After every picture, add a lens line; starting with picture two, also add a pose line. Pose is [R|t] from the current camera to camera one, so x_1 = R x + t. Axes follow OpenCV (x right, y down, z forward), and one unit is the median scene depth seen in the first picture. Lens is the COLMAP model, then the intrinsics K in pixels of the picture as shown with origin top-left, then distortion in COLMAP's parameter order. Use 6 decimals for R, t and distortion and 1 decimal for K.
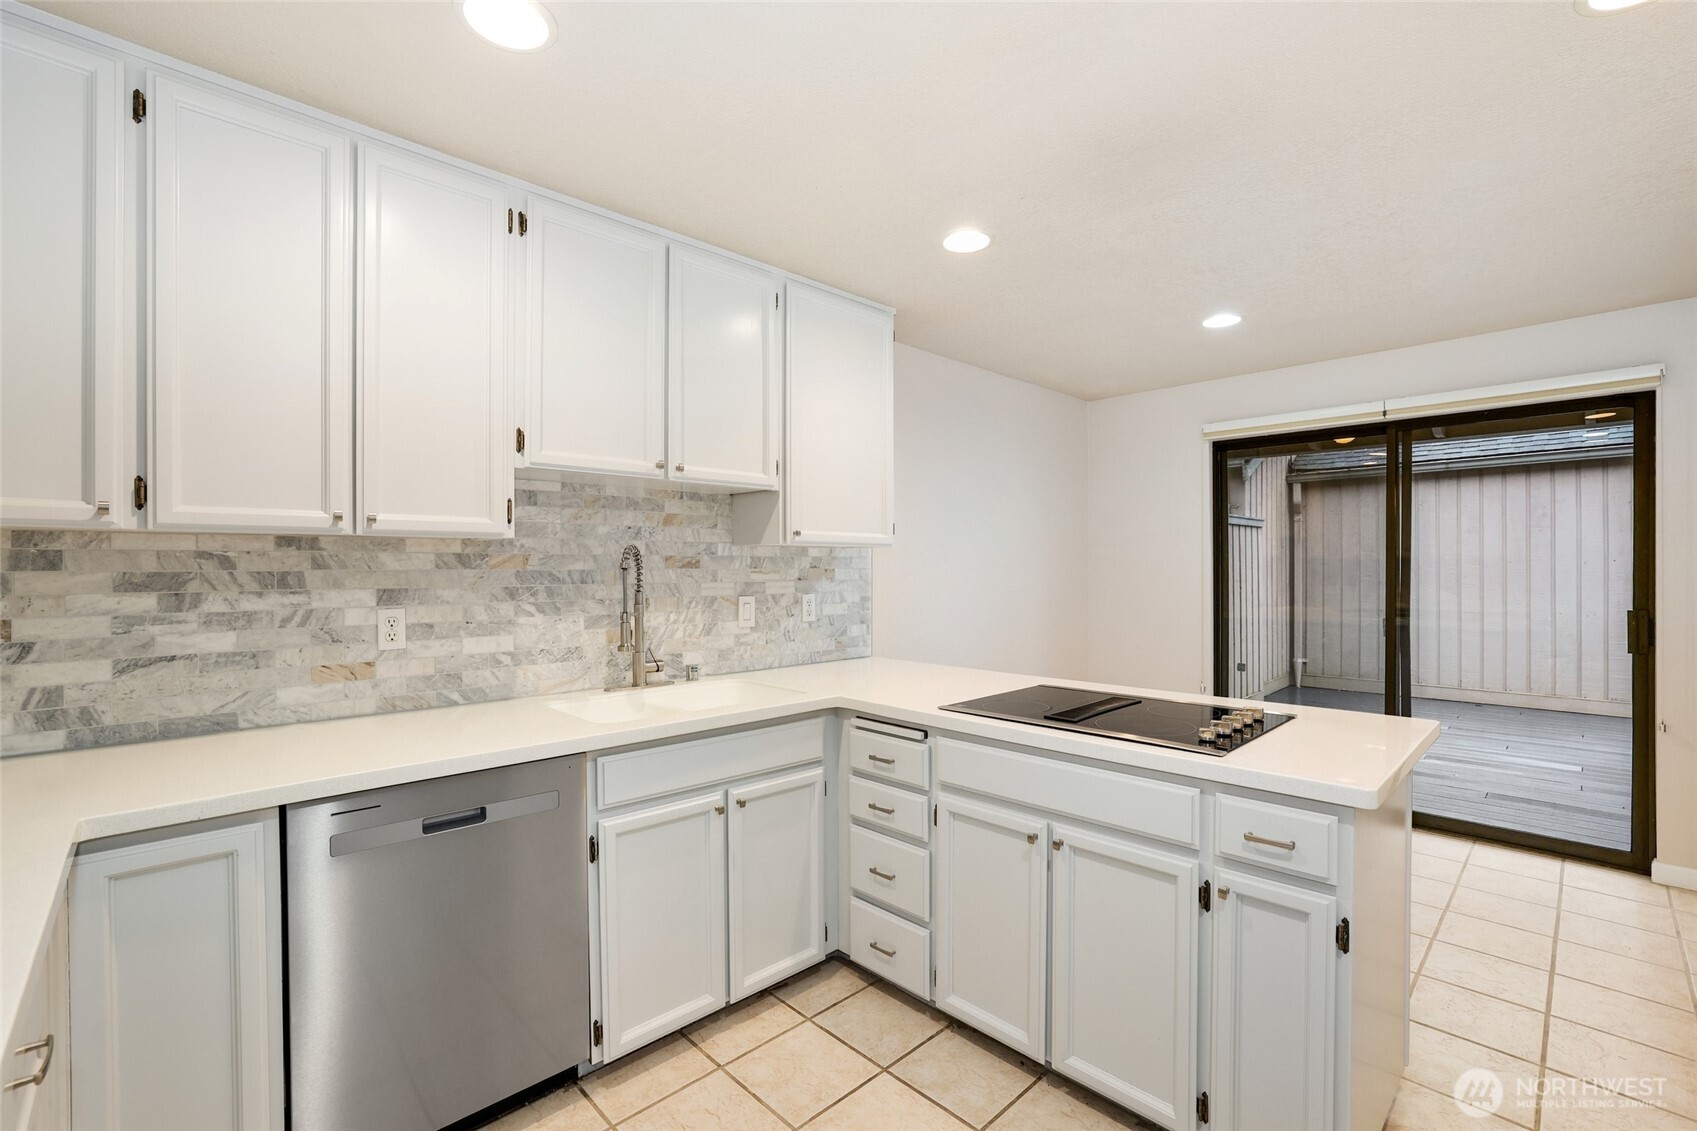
lens RADIAL K [[740.3, 0, 855.0], [0, 740.3, 570.7], [0, 0, 1]] dist [-0.057993, 0.021613]
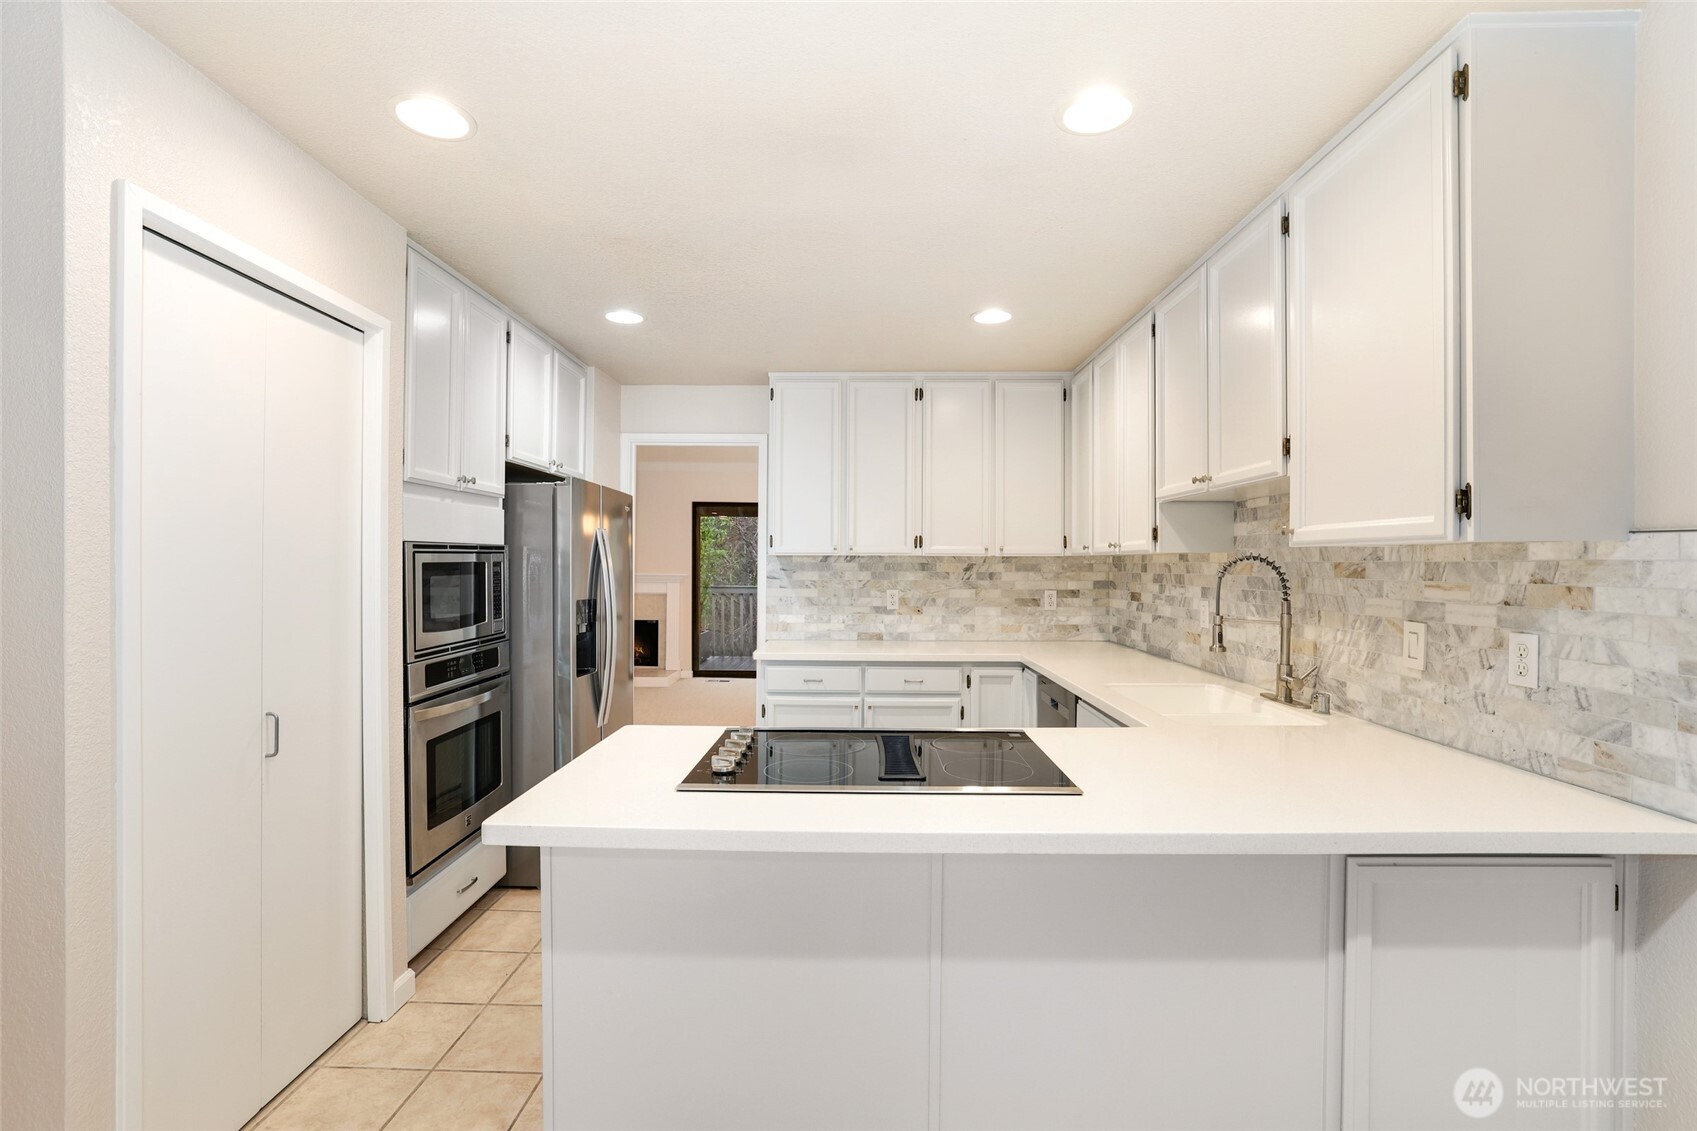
lens RADIAL K [[766.6, 0, 848.5], [0, 766.6, 565.5], [0, 0, 1]] dist [-0.001232, 0.000240]
pose [[-0.709624, 0.002063, -0.704578, 0.875845], [-0.003354, 0.999974, 0.006305, -0.023655], [0.704573, 0.006838, -0.709599, 1.419122]]
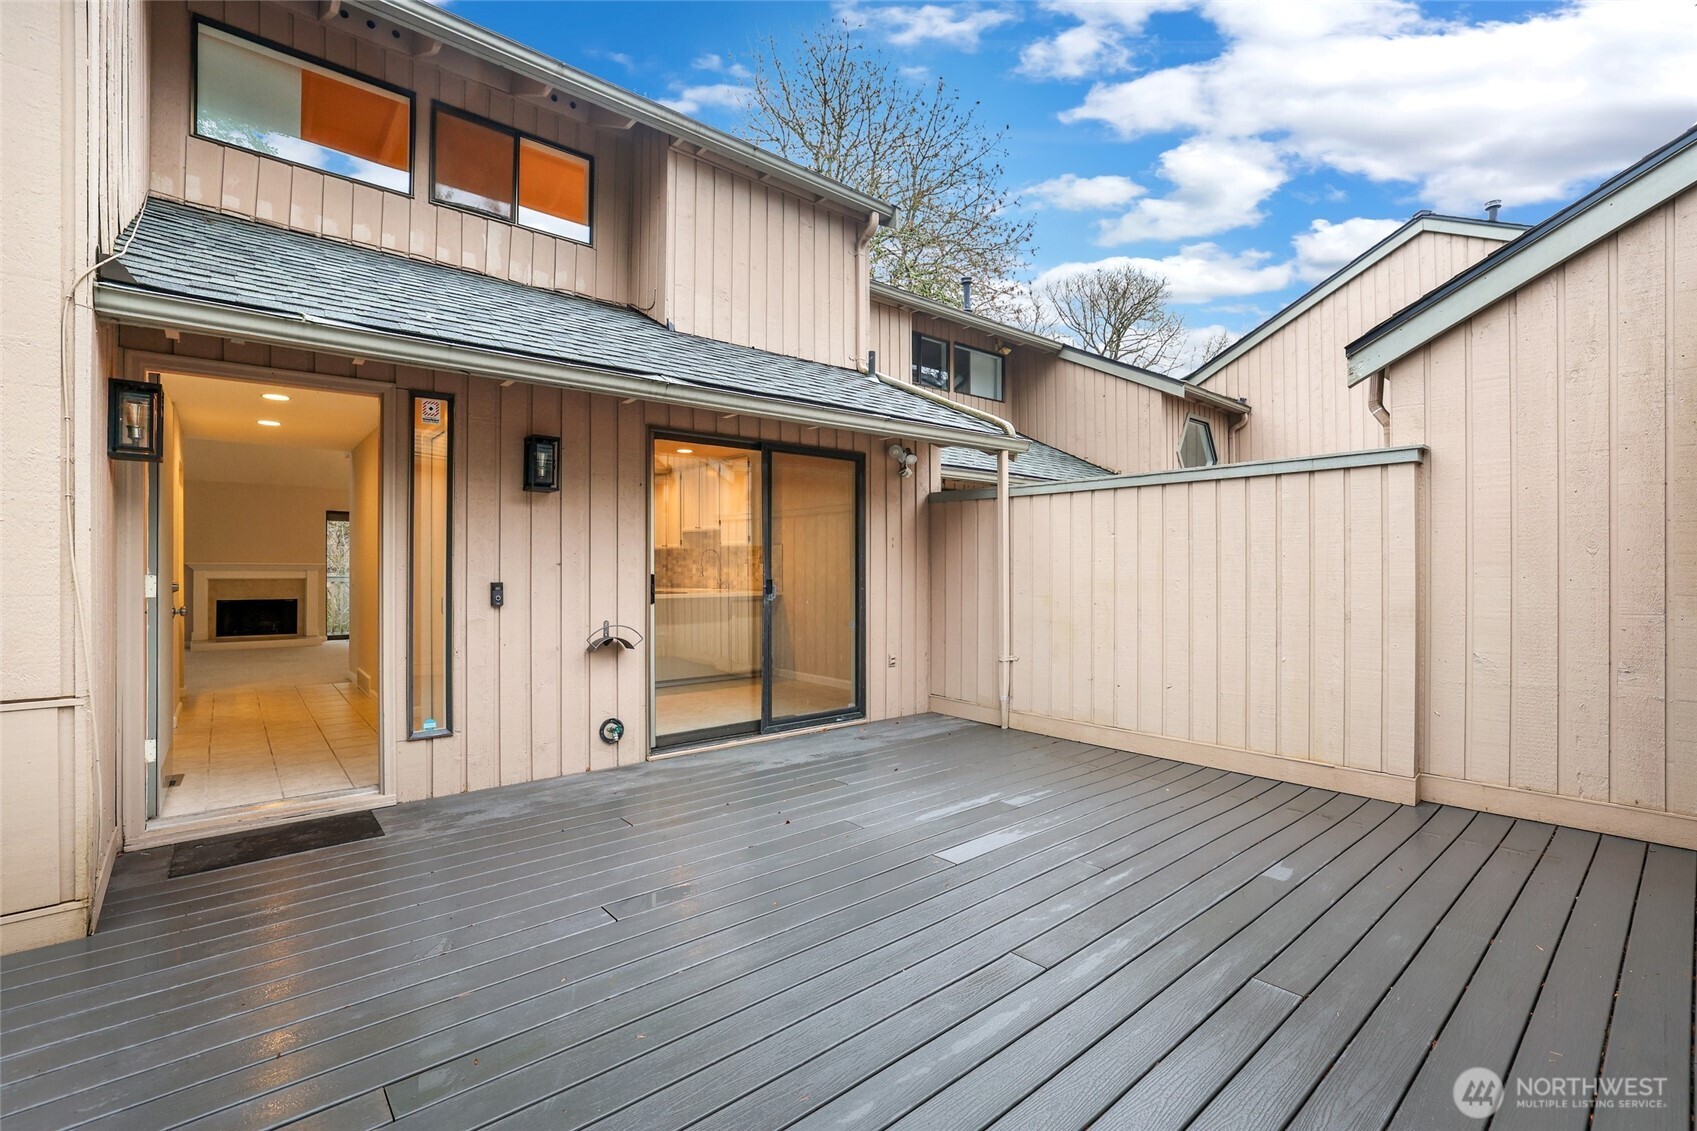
lens RADIAL K [[740.3, 0, 855.0], [0, 740.3, 570.7], [0, 0, 1]] dist [-0.057993, 0.021613]
pose [[-0.065179, 0.005887, -0.997856, 3.398767], [-0.003979, 0.999973, 0.006160, 0.051092], [0.997866, 0.004372, -0.065154, 2.026616]]
